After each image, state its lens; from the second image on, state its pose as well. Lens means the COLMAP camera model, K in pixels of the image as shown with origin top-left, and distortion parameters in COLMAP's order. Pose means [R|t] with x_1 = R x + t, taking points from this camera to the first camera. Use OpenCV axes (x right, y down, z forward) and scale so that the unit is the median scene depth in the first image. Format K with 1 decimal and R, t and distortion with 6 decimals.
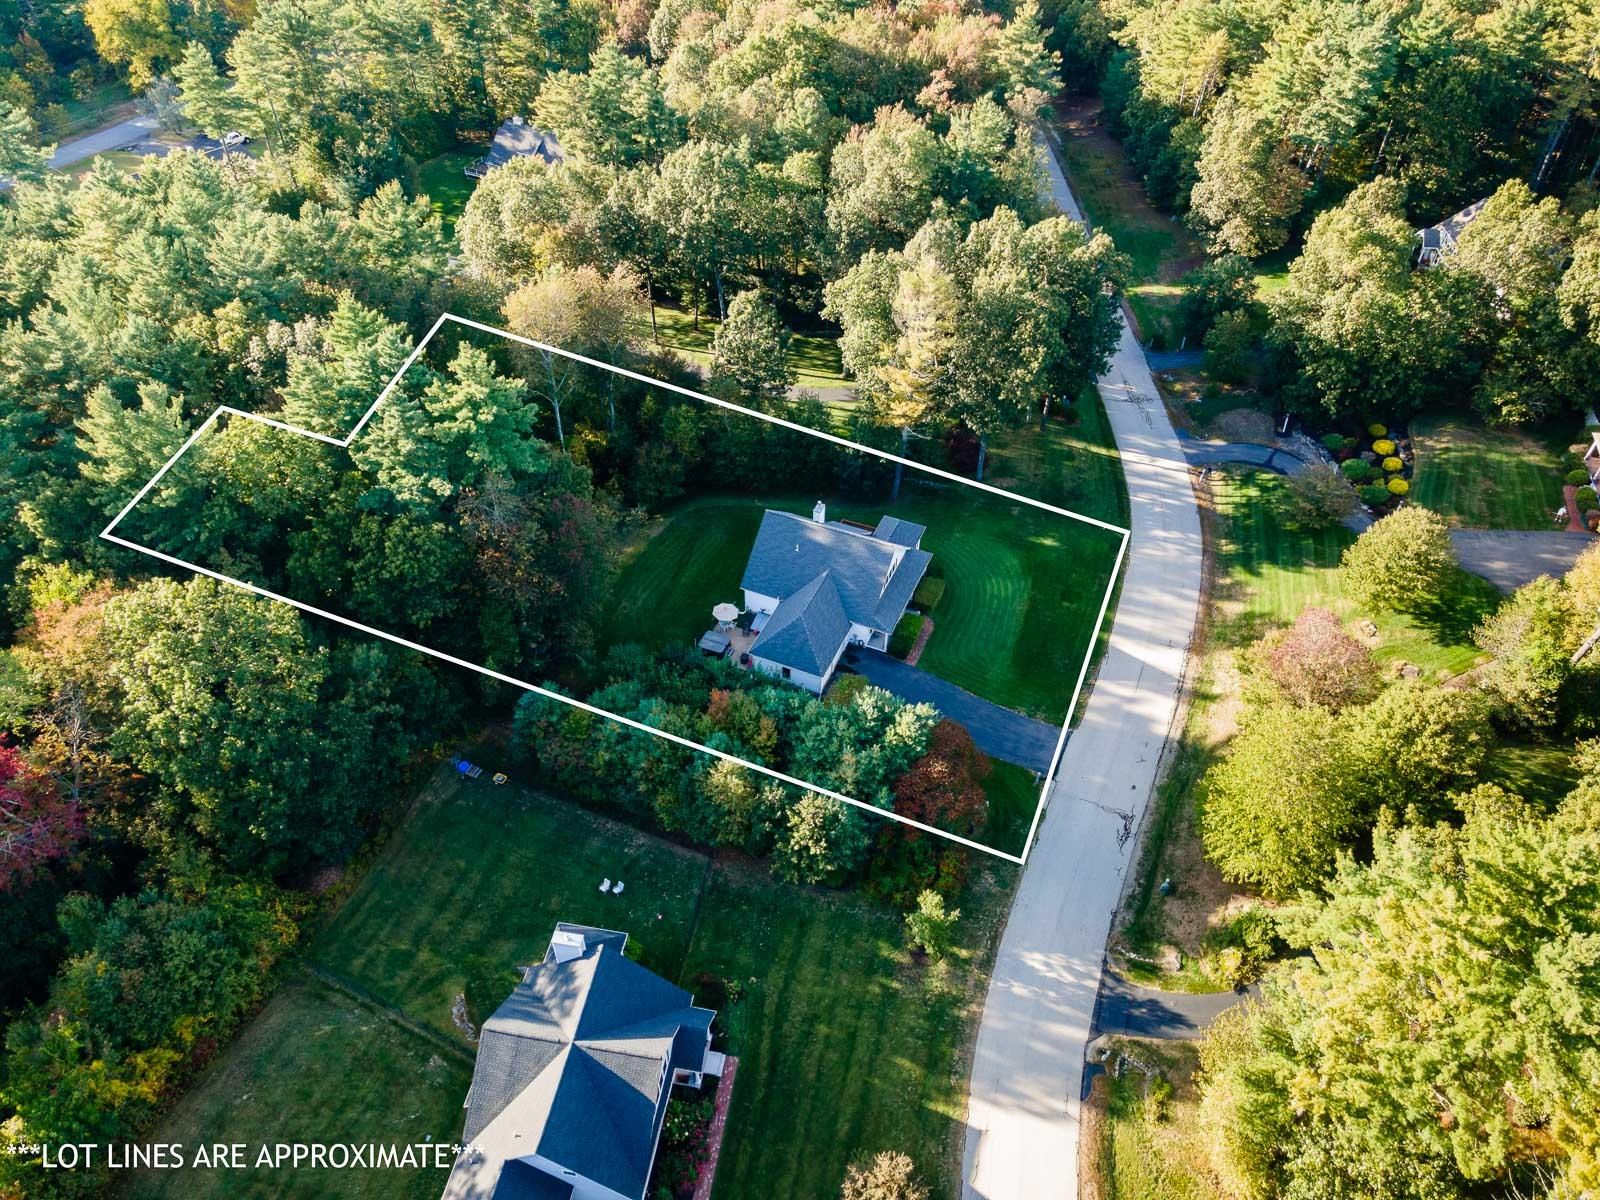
lens RADIAL K [[1140.8, 0, 800.0], [0, 1140.8, 600.0], [0, 0, 1]] dist [0.001041, 0.000628]
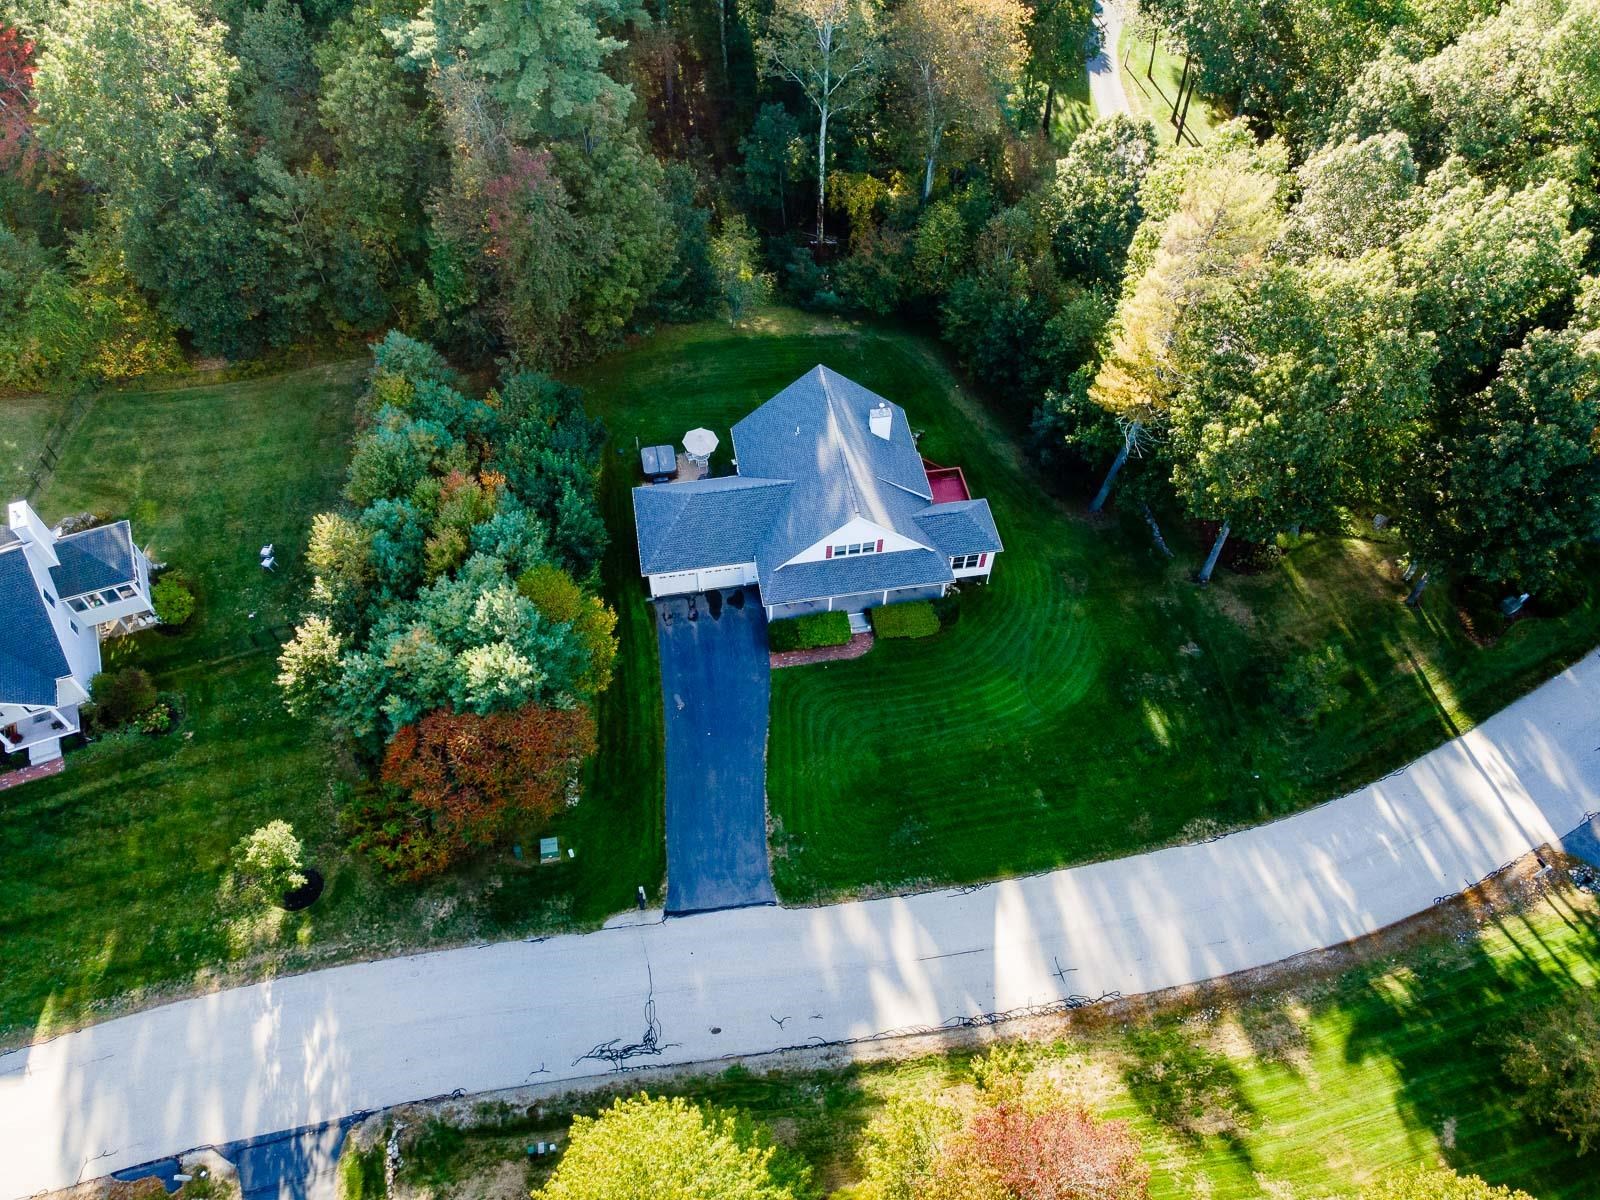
lens RADIAL K [[1148.7, 0, 791.0], [0, 1148.7, 604.3], [0, 0, 1]] dist [0.058064, -0.000805]
pose [[0.538636, 0.681750, -0.495064, 0.409357], [-0.587317, 0.725113, 0.359540, -0.217153], [0.604094, 0.097098, 0.790976, 0.453197]]
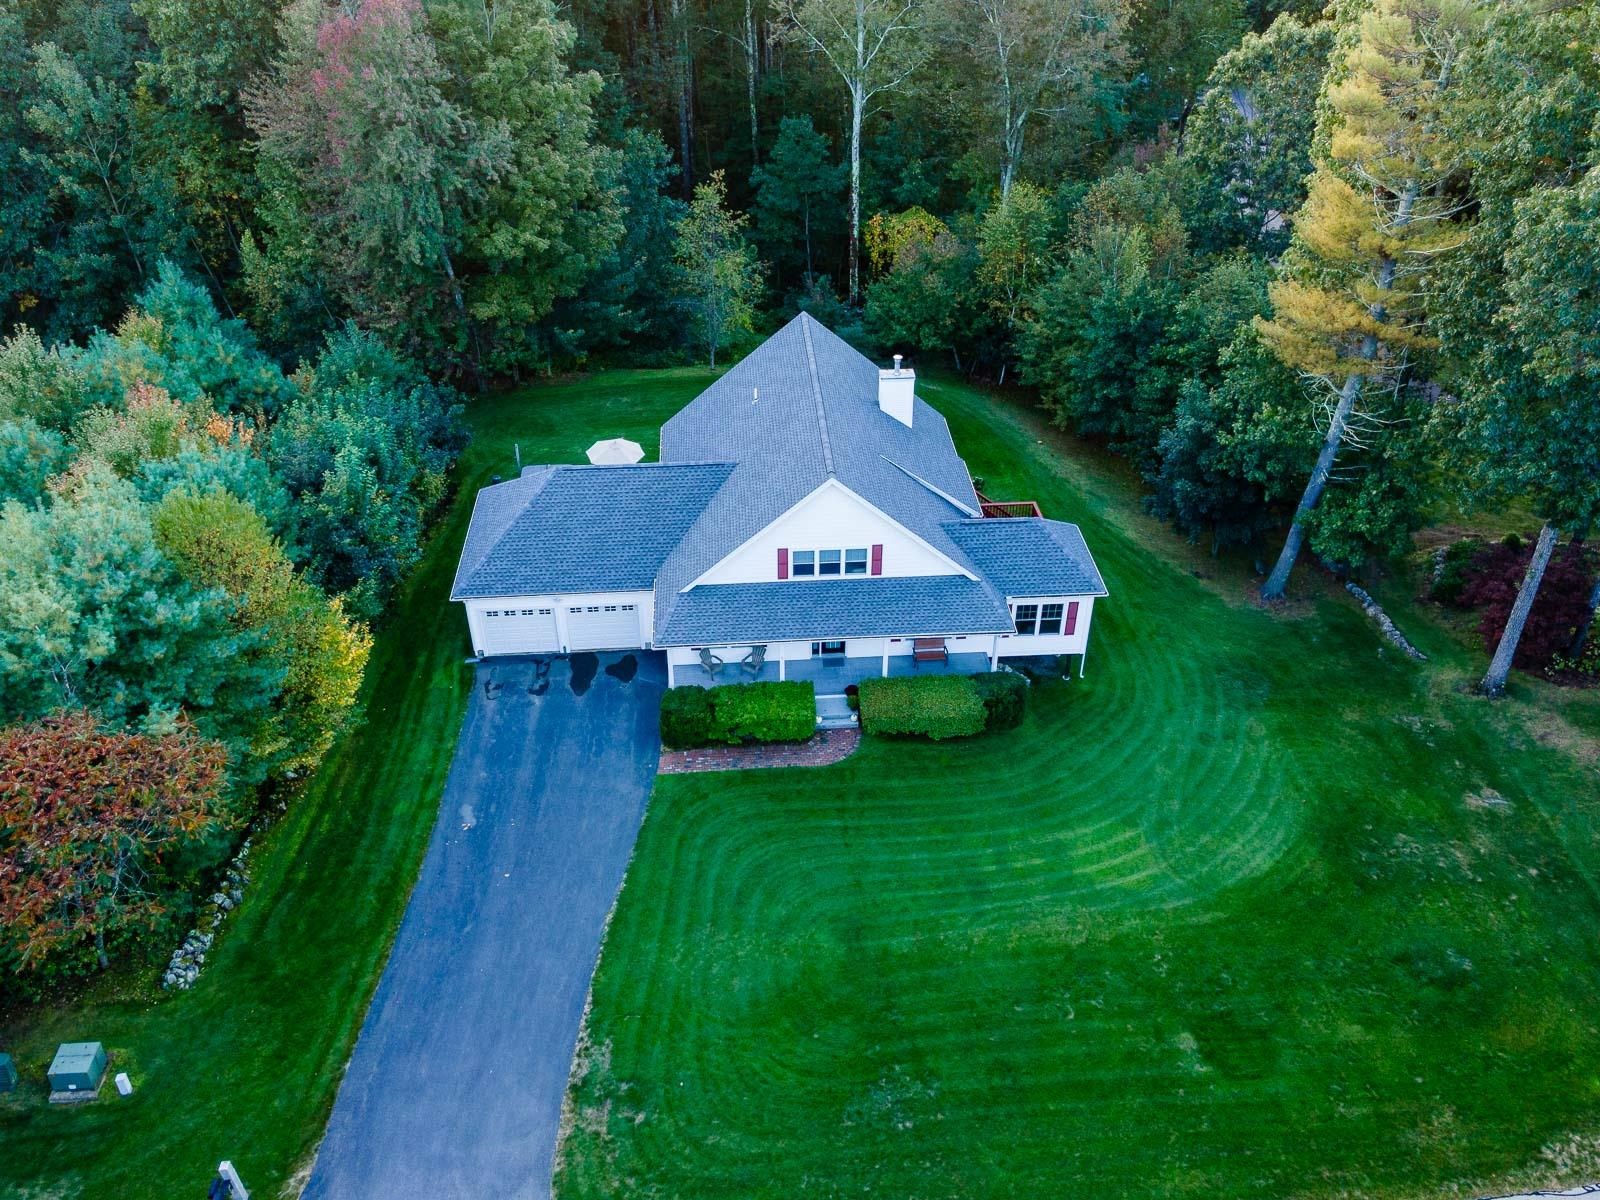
lens RADIAL K [[1245.1, 0, 800.0], [0, 1245.1, 600.0], [0, 0, 1]] dist [-0.000430, 0.078981]
pose [[0.451576, 0.502612, -0.737198, 0.370750], [-0.609940, 0.776926, 0.156076, -0.073055], [0.651194, 0.379166, 0.657404, 0.730751]]
